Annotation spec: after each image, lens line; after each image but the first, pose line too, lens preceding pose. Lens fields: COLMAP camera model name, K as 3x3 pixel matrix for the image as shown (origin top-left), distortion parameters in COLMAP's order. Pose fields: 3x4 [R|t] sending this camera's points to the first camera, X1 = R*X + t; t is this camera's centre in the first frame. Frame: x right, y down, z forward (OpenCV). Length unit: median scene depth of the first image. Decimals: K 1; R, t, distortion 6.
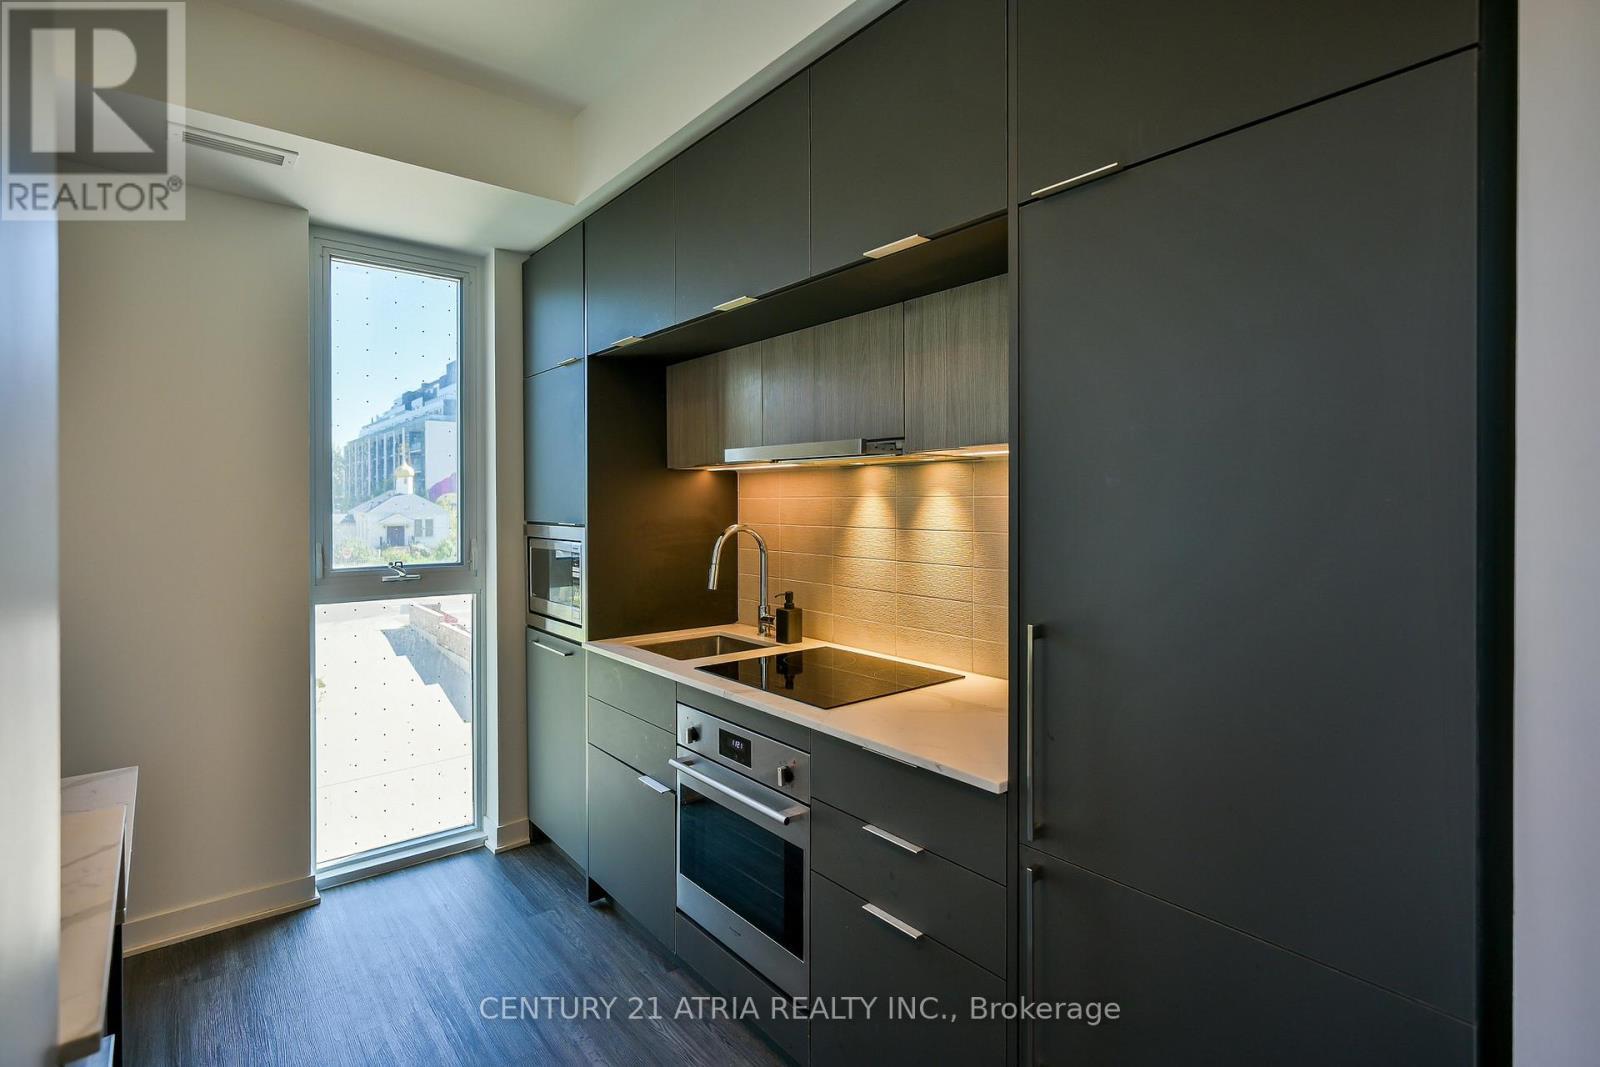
lens RADIAL K [[785.7, 0, 811.0], [0, 785.7, 506.0], [0, 0, 1]] dist [0.000096, 0.001042]
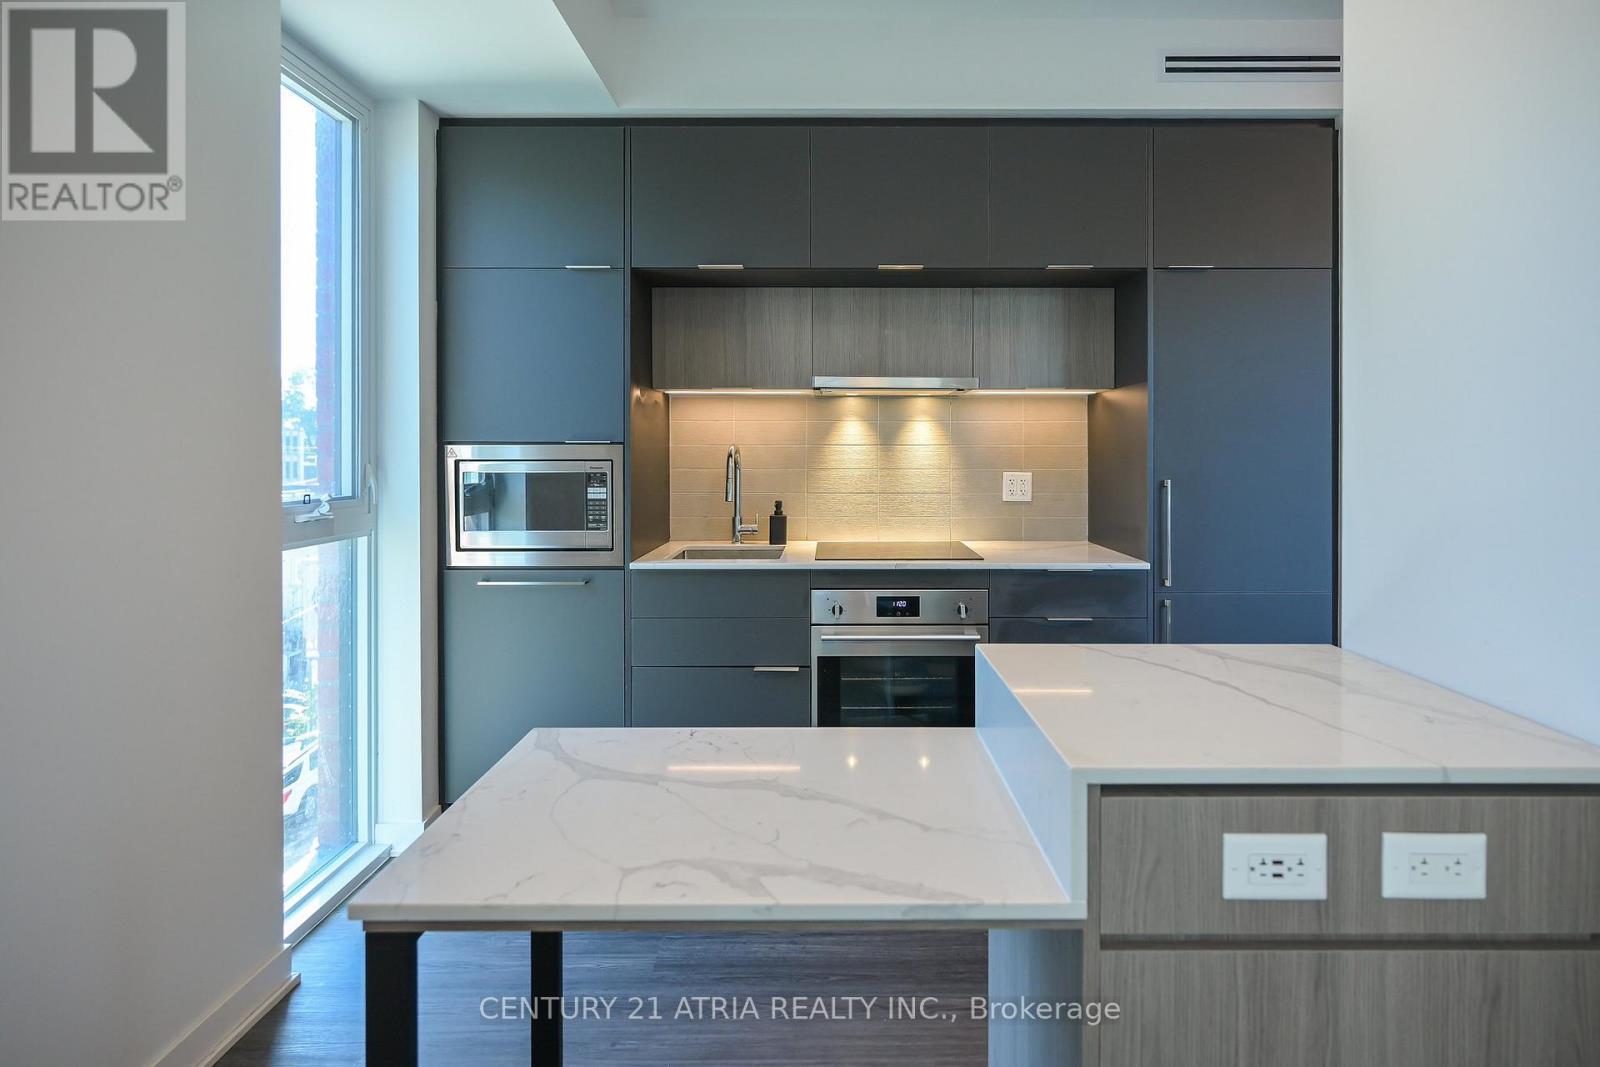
lens RADIAL K [[785.7, 0, 854.4], [0, 785.7, 450.0], [0, 0, 1]] dist [0.000096, 0.001042]
pose [[0.625169, 0.003249, 0.780483, -0.868943], [0.004459, 0.999960, -0.007735, 0.042971], [-0.780477, 0.008316, 0.625130, 0.180870]]
